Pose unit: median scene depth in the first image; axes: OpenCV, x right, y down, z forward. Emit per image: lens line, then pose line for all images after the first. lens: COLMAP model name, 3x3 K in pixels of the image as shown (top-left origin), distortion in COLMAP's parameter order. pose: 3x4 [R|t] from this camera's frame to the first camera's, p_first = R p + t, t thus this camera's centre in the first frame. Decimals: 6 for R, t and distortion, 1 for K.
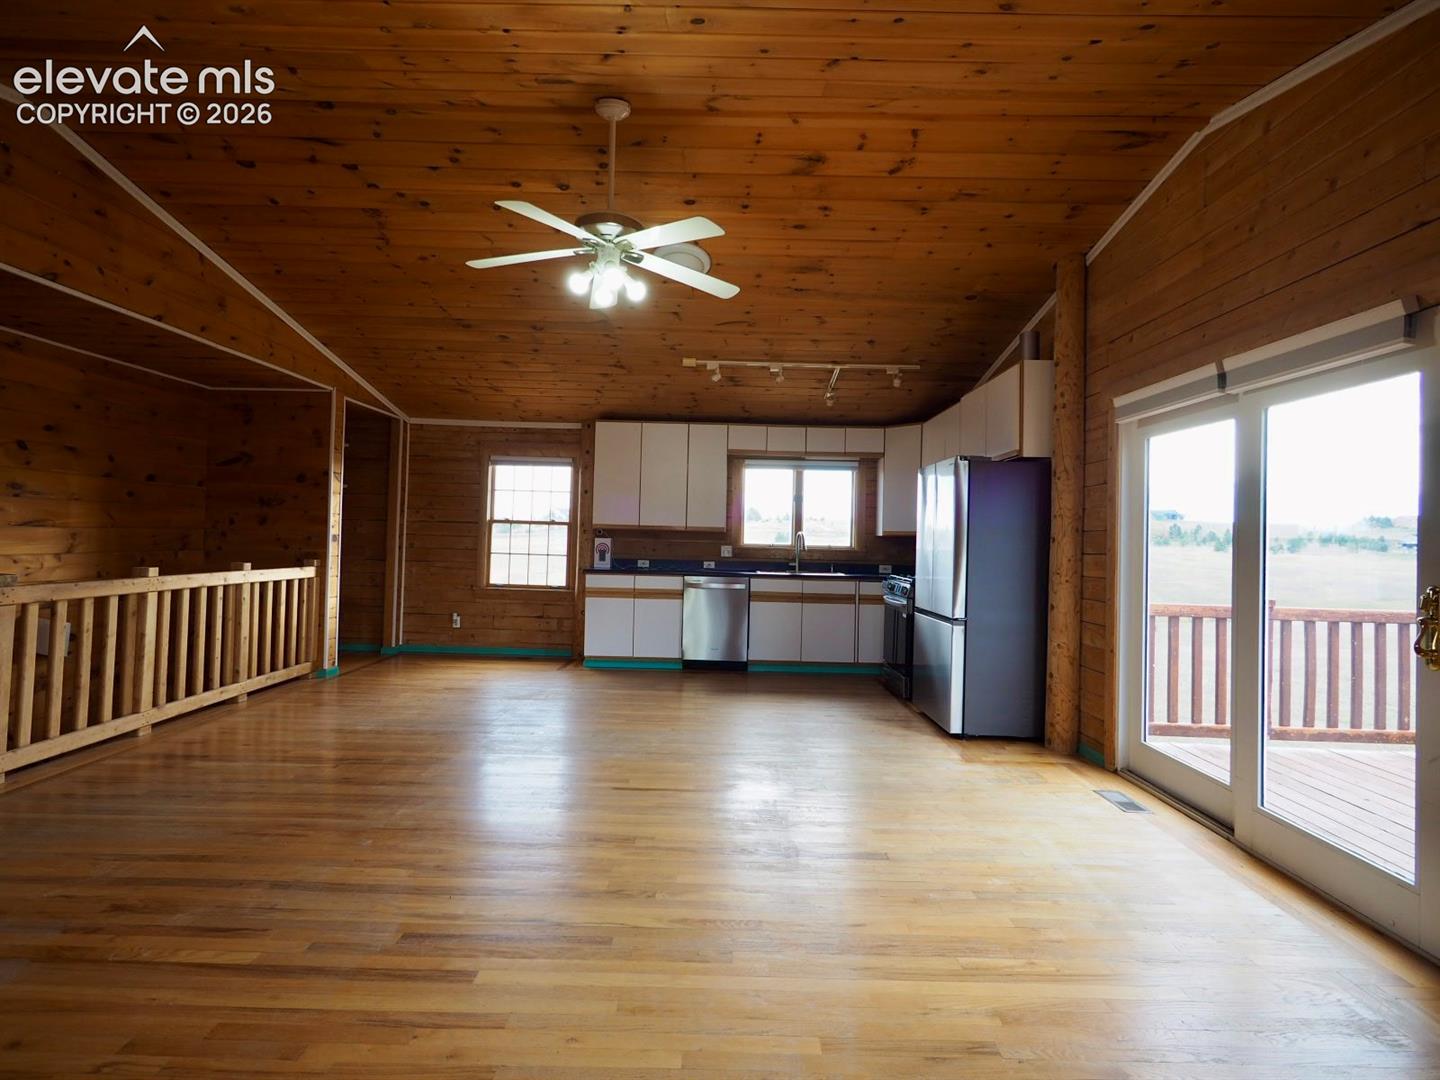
lens RADIAL K [[701.0, 0, 721.4], [0, 701.0, 531.7], [0, 0, 1]] dist [-0.000666, 0.000219]
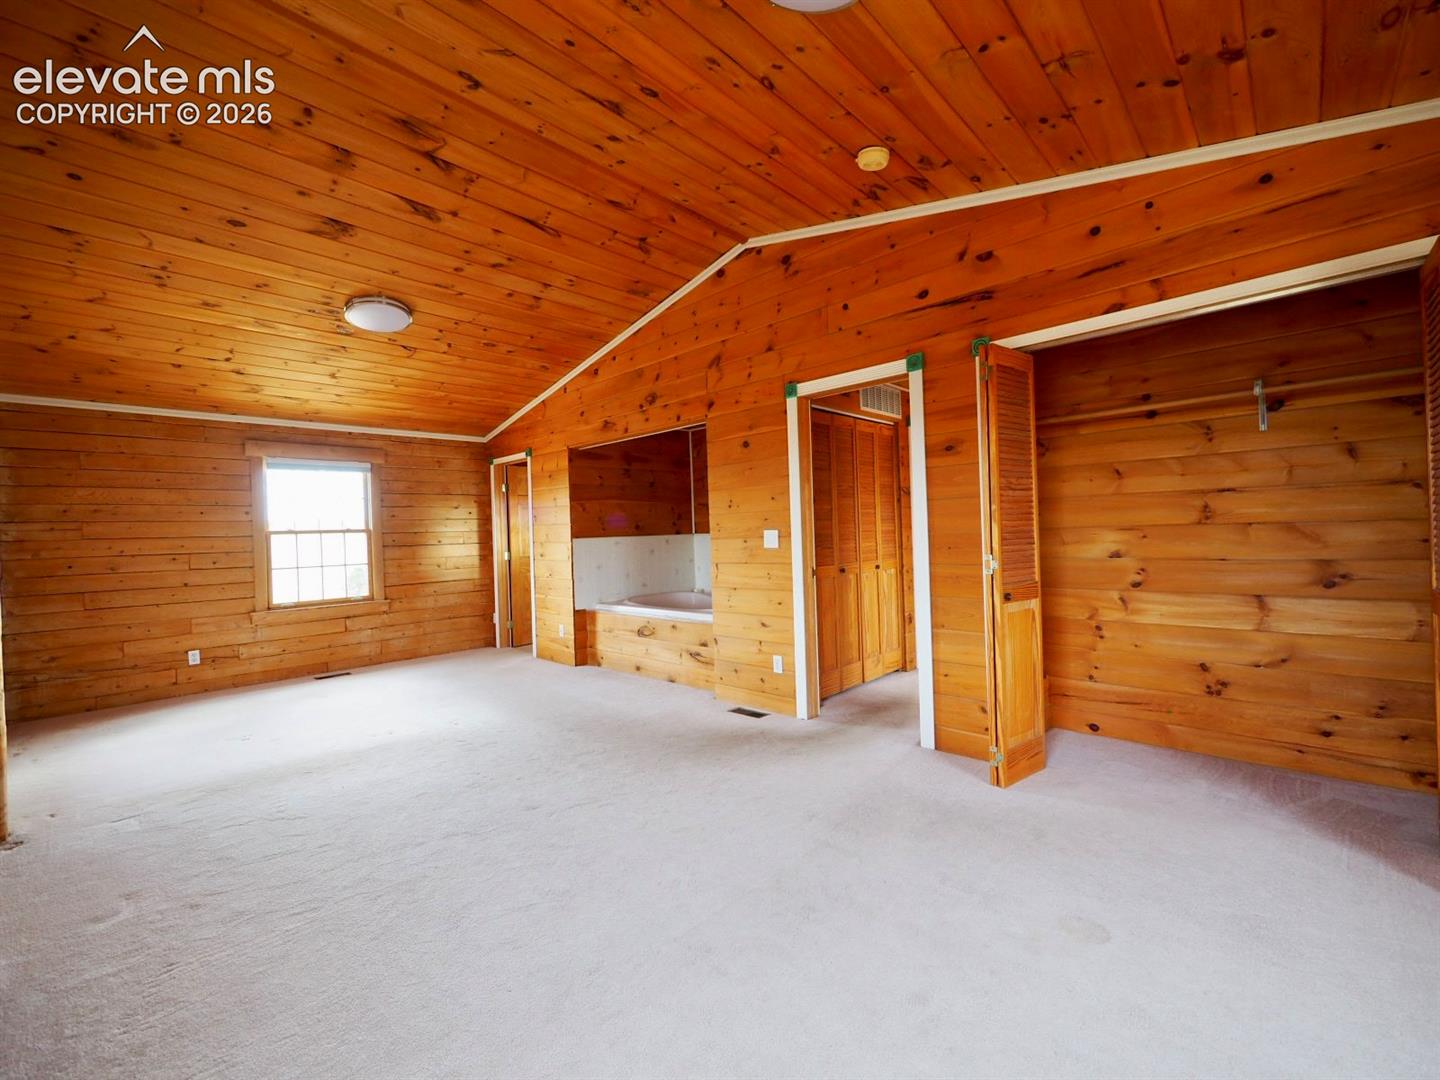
lens RADIAL K [[606.8, 0, 713.7], [0, 606.8, 531.1], [0, 0, 1]] dist [-0.006558, 0.000859]
pose [[0.692946, -0.047527, 0.719421, -0.603563], [0.042379, 0.998785, 0.025163, -0.015476], [-0.719743, 0.013051, 0.694118, 0.100511]]
